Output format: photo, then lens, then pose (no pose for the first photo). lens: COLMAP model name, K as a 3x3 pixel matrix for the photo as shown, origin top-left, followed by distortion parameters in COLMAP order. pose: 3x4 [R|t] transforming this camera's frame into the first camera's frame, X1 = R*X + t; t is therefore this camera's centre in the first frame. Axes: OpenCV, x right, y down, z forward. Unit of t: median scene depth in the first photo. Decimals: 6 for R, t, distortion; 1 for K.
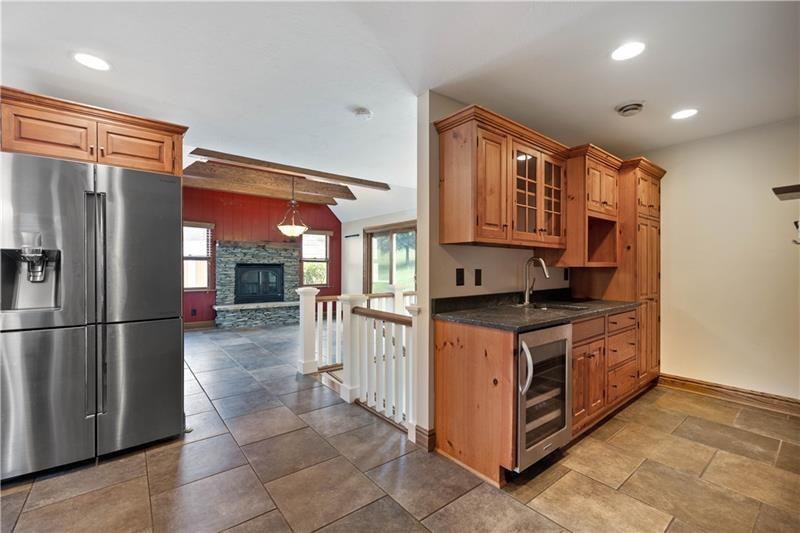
lens RADIAL K [[345.0, 0, 402.0], [0, 345.0, 266.7], [0, 0, 1]] dist [-0.002893, 0.000092]
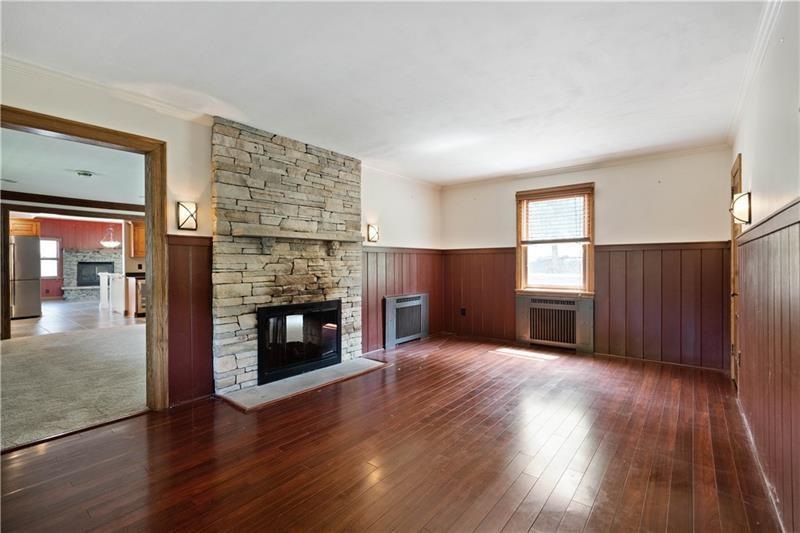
lens RADIAL K [[362.5, 0, 397.6], [0, 362.5, 266.9], [0, 0, 1]] dist [0.000816, 0.001288]
pose [[0.977854, -0.001075, 0.209284, 0.677224], [0.000111, 0.999989, 0.004619, 0.006614], [-0.209287, -0.004494, 0.977844, -1.061756]]
